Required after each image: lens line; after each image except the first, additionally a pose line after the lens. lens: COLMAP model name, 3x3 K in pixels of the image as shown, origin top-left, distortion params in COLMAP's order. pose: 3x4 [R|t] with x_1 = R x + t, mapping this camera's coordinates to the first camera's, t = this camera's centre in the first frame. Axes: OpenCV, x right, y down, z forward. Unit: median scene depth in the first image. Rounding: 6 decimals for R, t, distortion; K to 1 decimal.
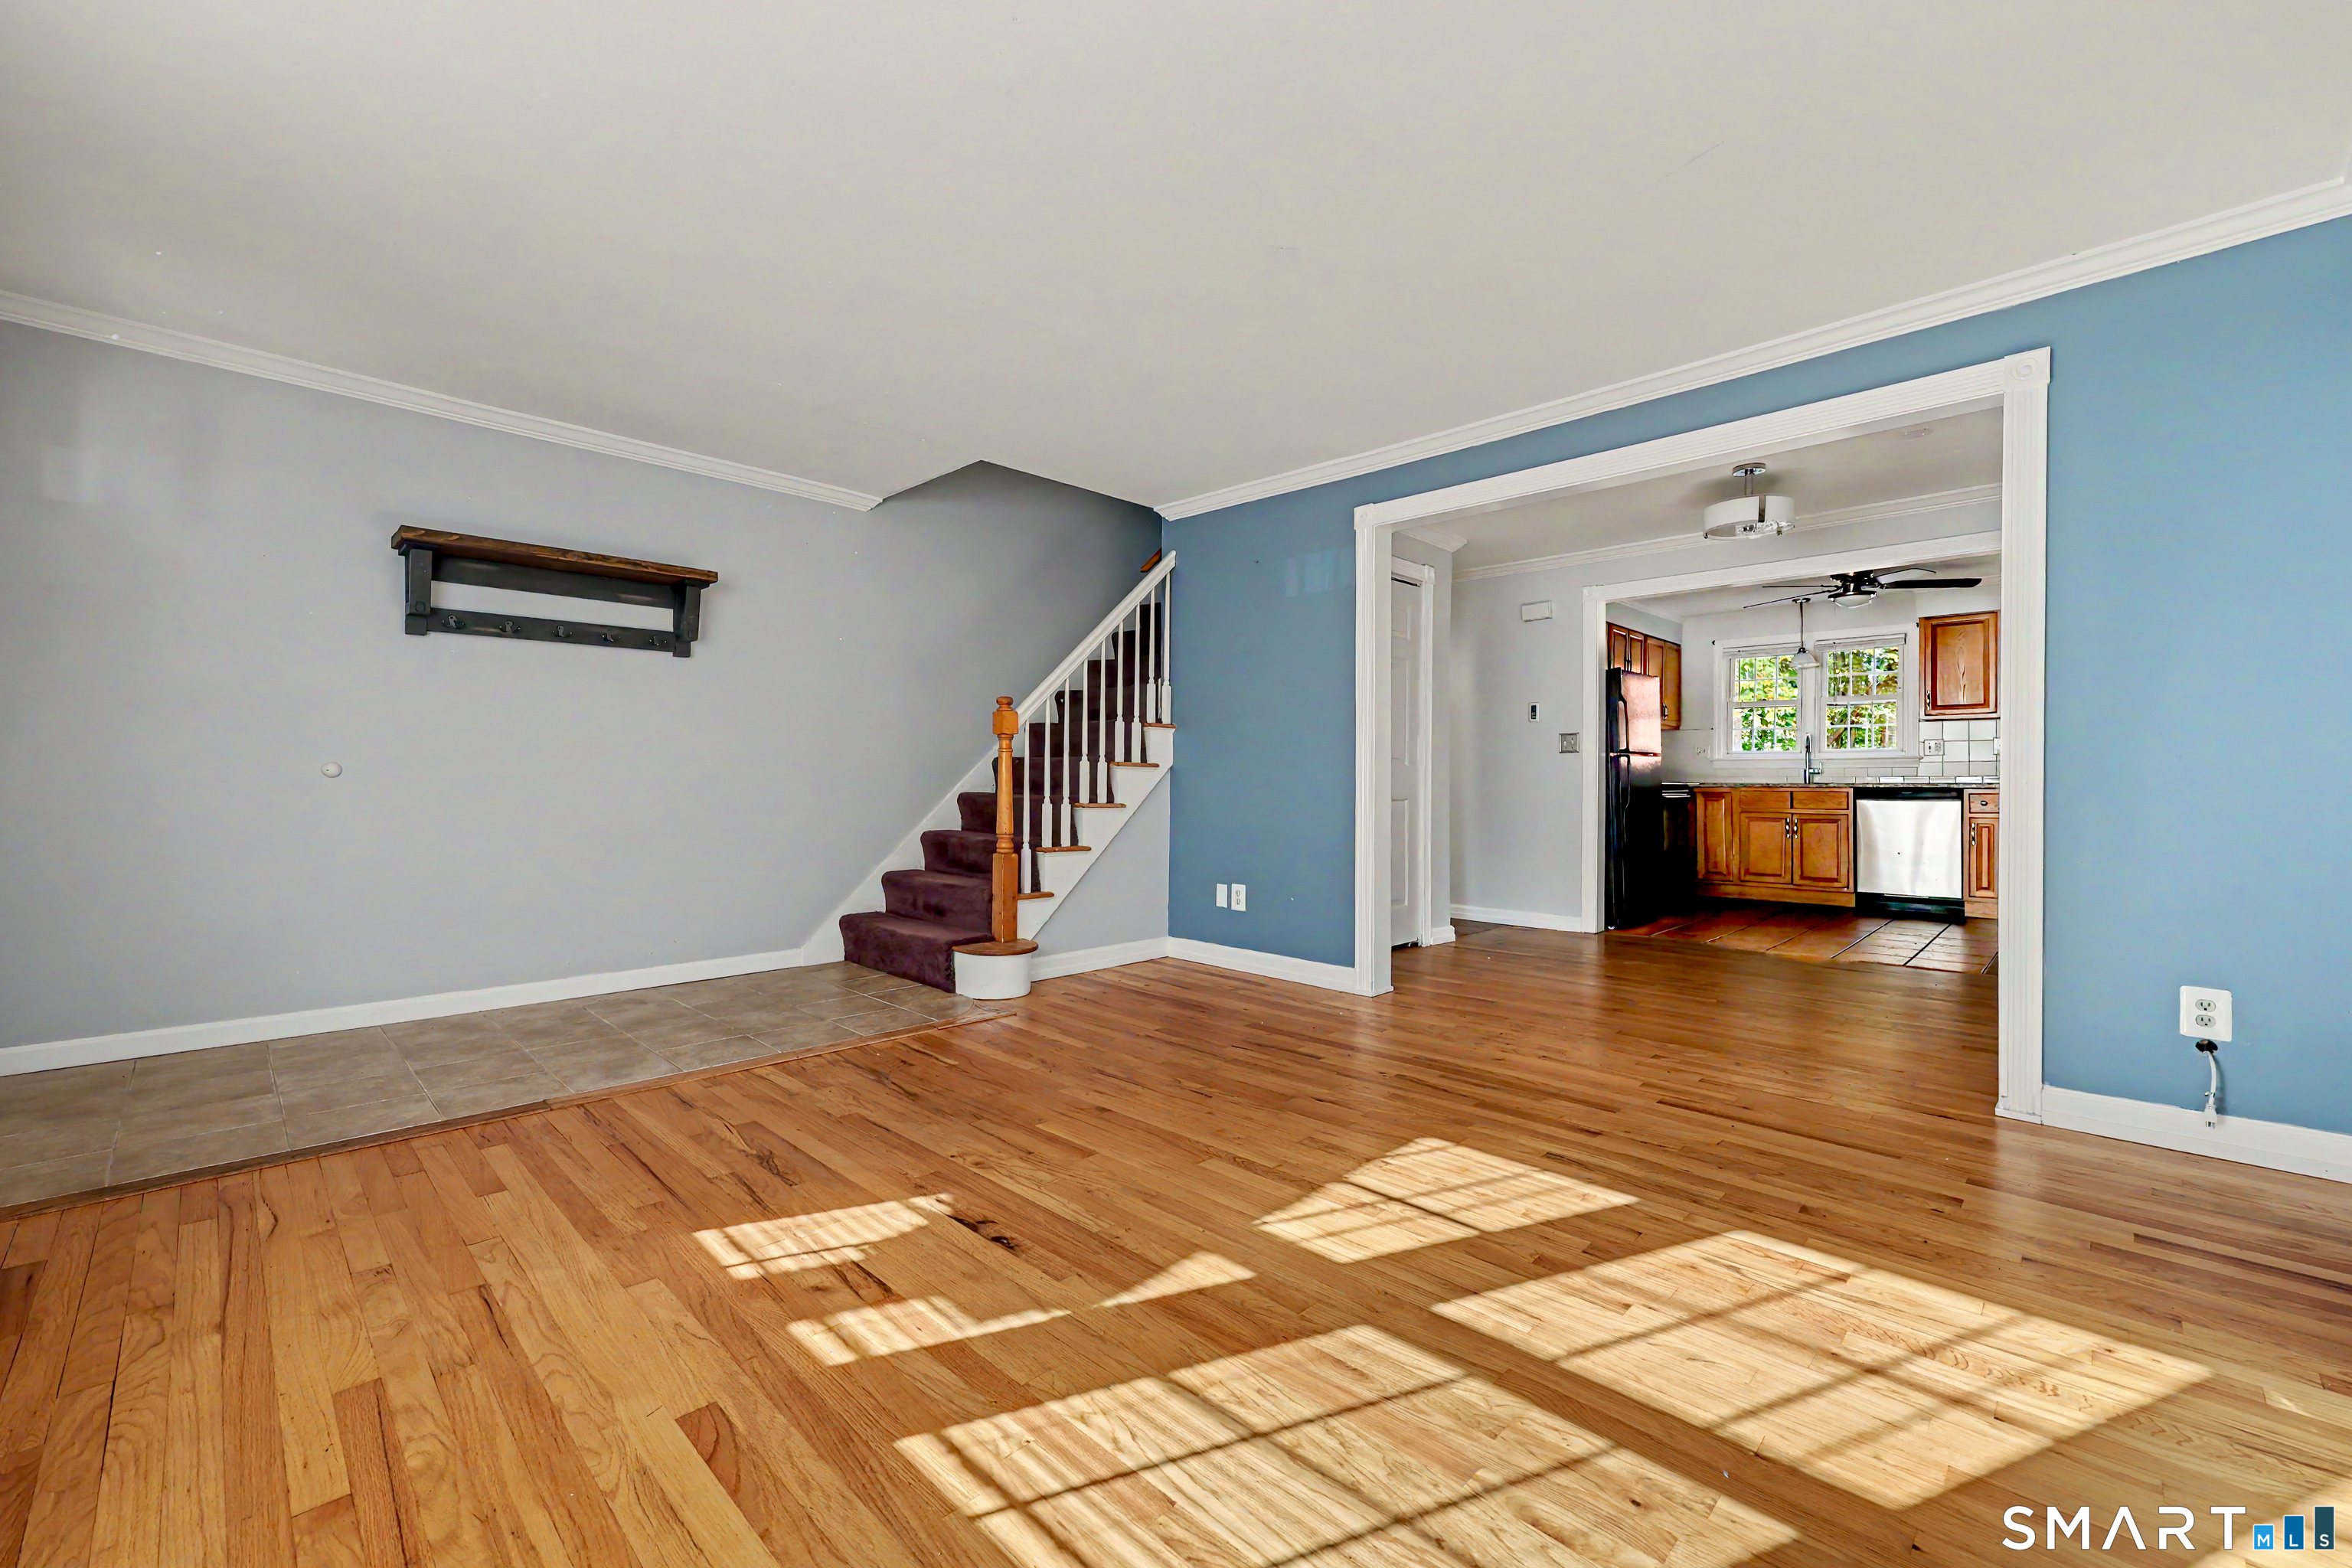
lens RADIAL K [[948.4, 0, 1193.5], [0, 948.4, 783.4], [0, 0, 1]] dist [-0.000898, -0.000348]
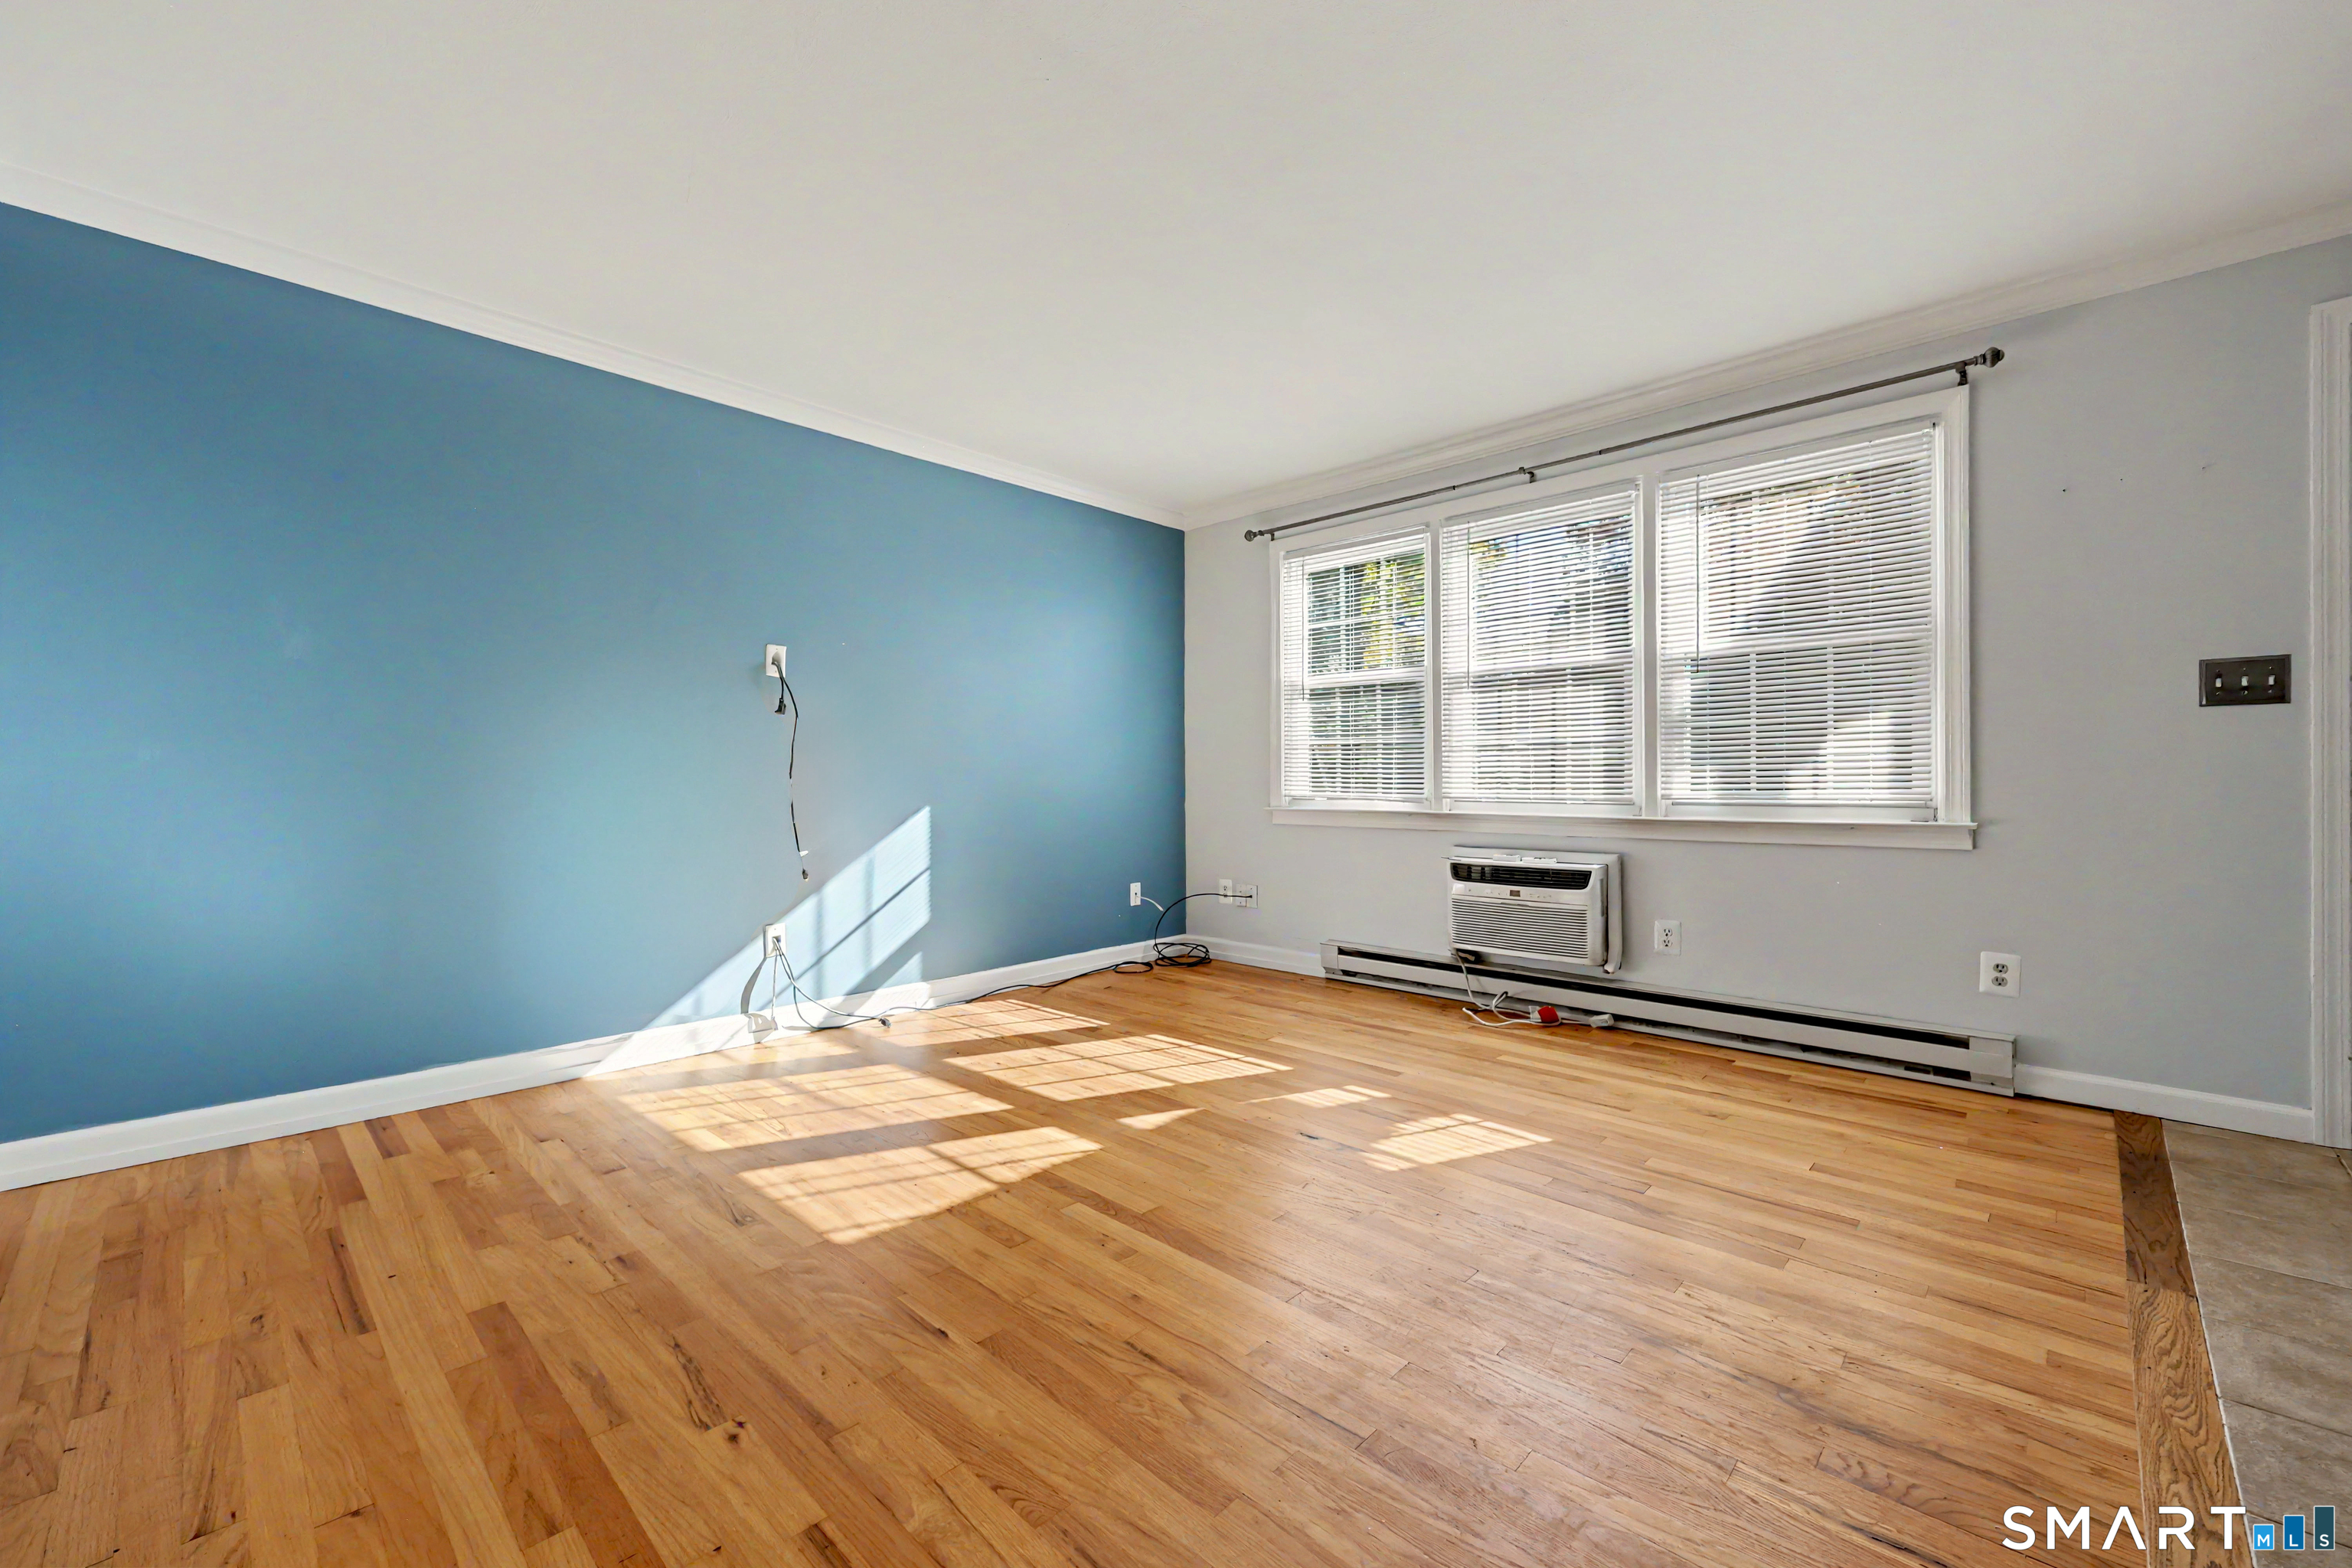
lens RADIAL K [[948.4, 0, 1195.1], [0, 948.4, 786.2], [0, 0, 1]] dist [-0.000898, -0.000348]
pose [[-0.999982, 0.005769, 0.001847, -0.056312], [0.005794, 0.999889, 0.013753, -0.016858], [-0.001767, 0.013763, -0.999904, 2.266842]]
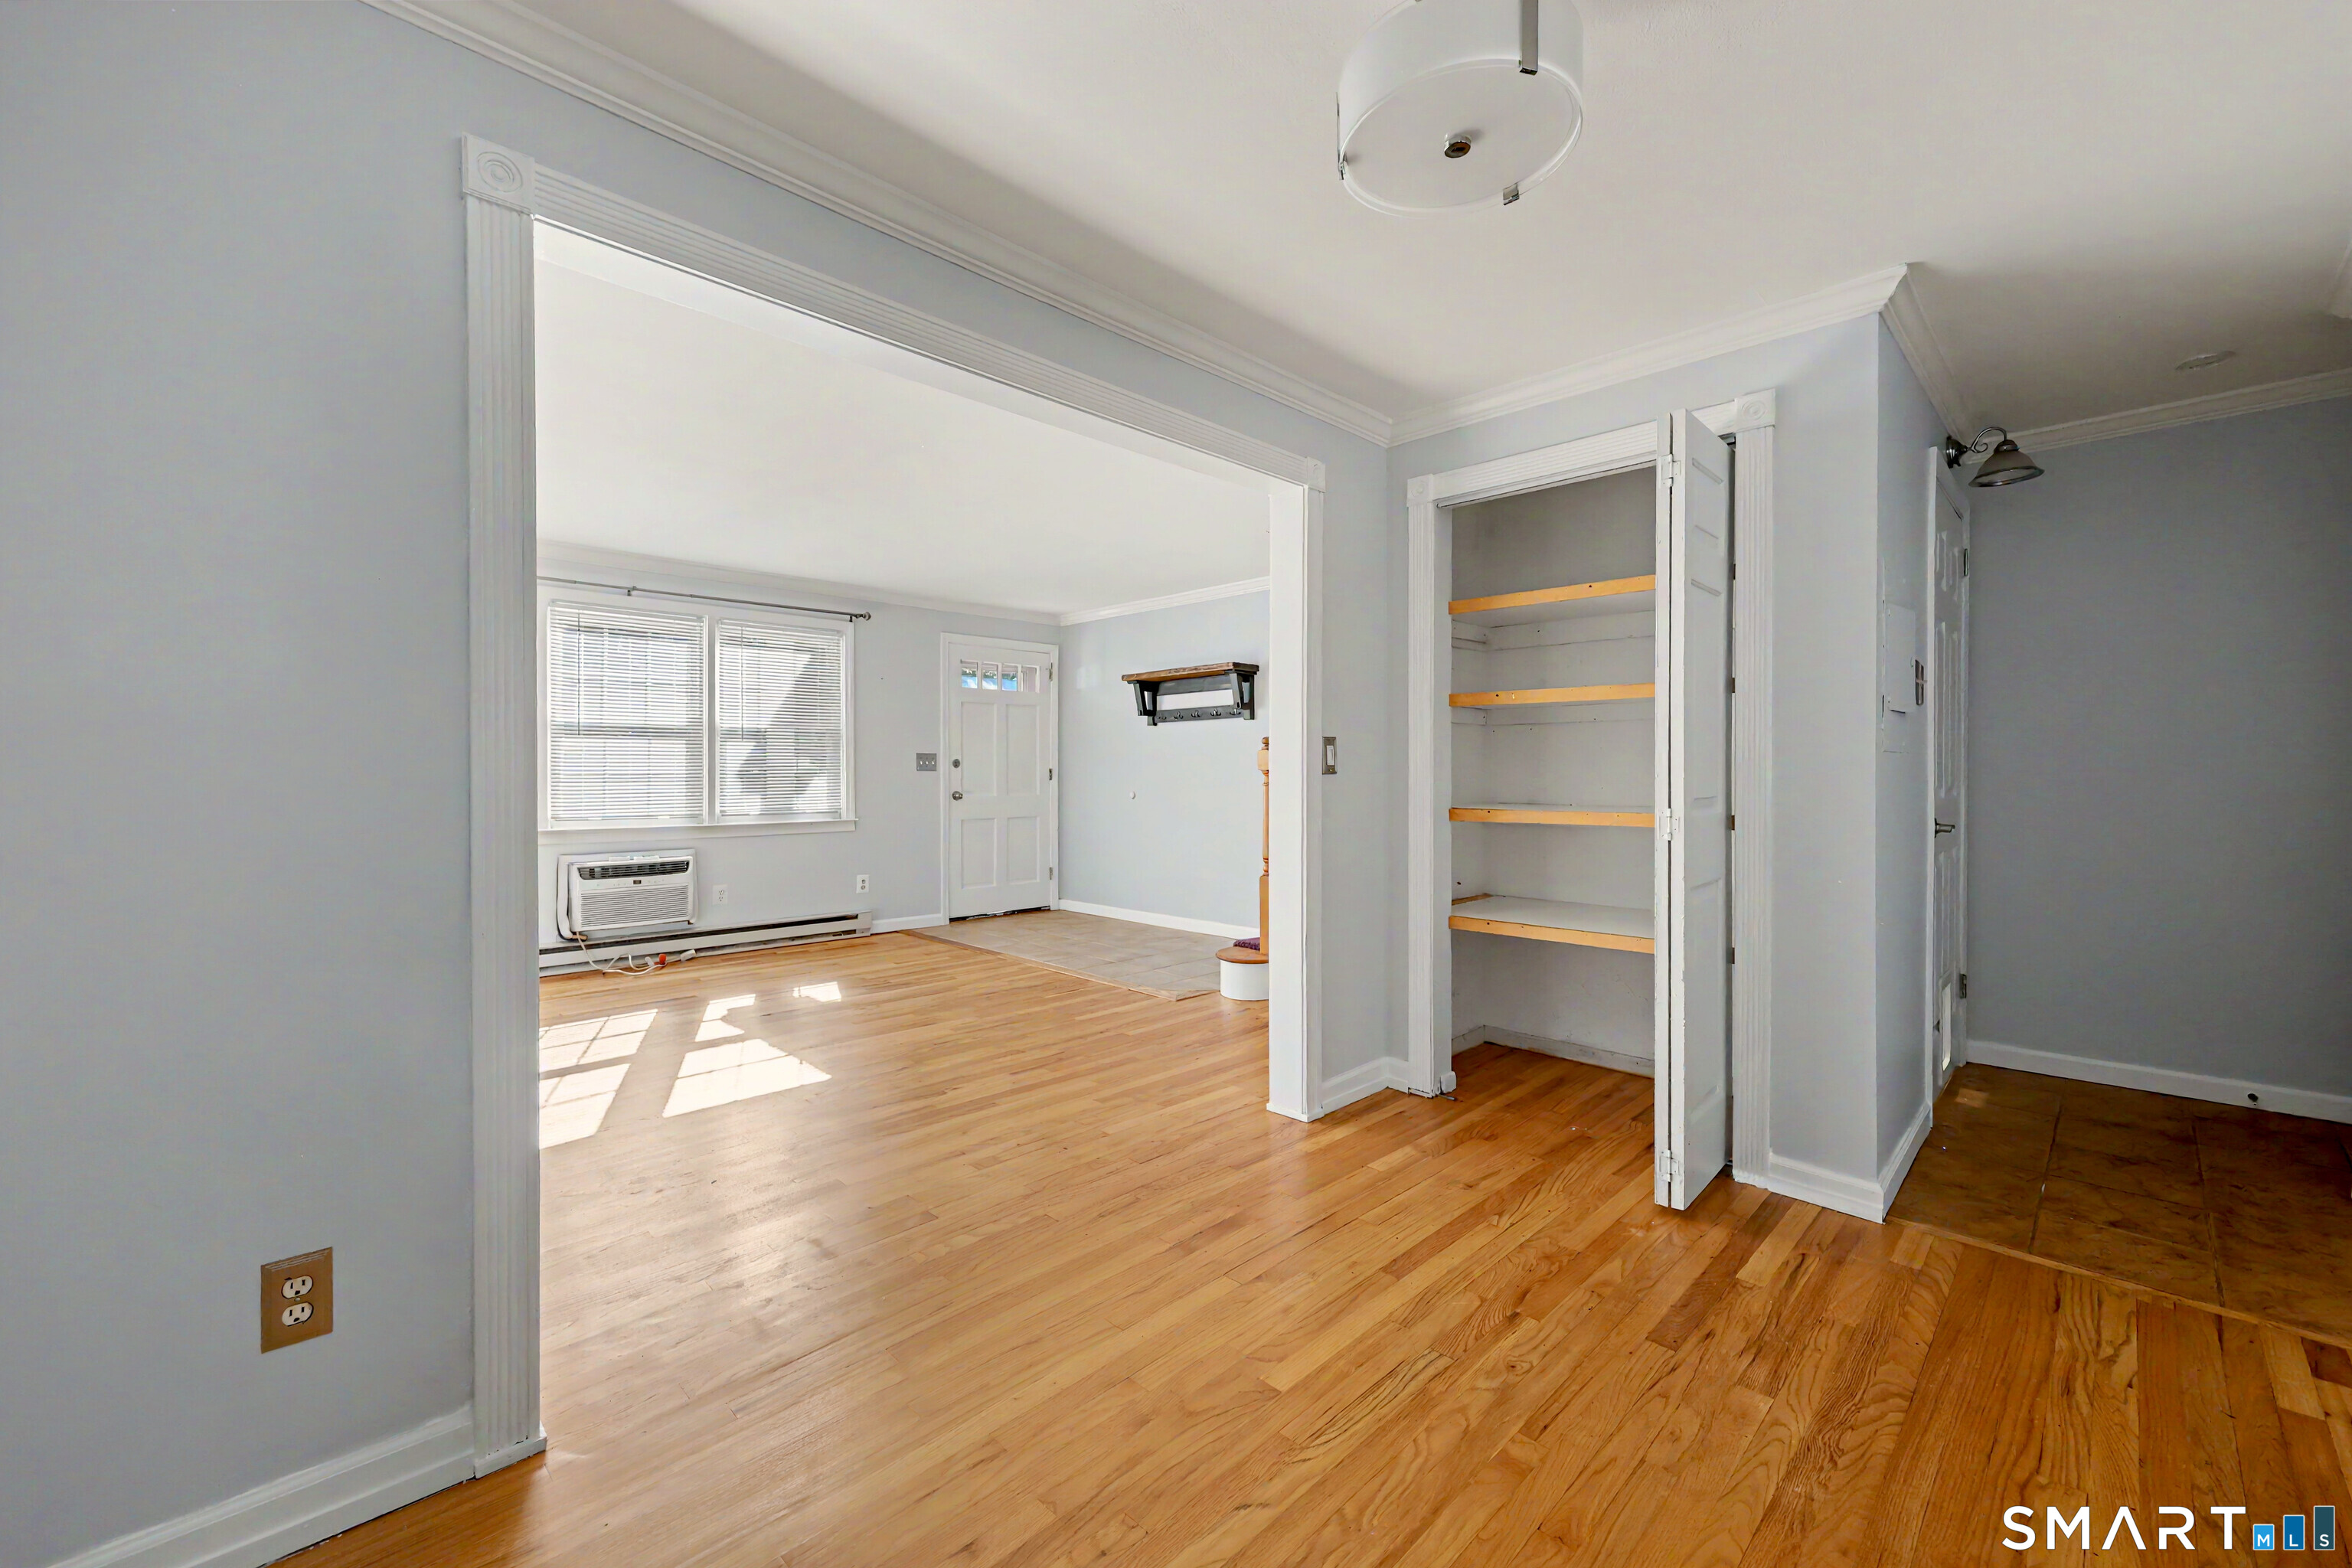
lens RADIAL K [[948.4, 0, 1180.5], [0, 948.4, 772.4], [0, 0, 1]] dist [-0.000898, -0.000348]
pose [[-0.024615, 0.004584, -0.999687, 2.053144], [-0.012941, 0.999904, 0.004903, -0.126559], [0.999613, 0.013058, -0.024553, 2.002473]]
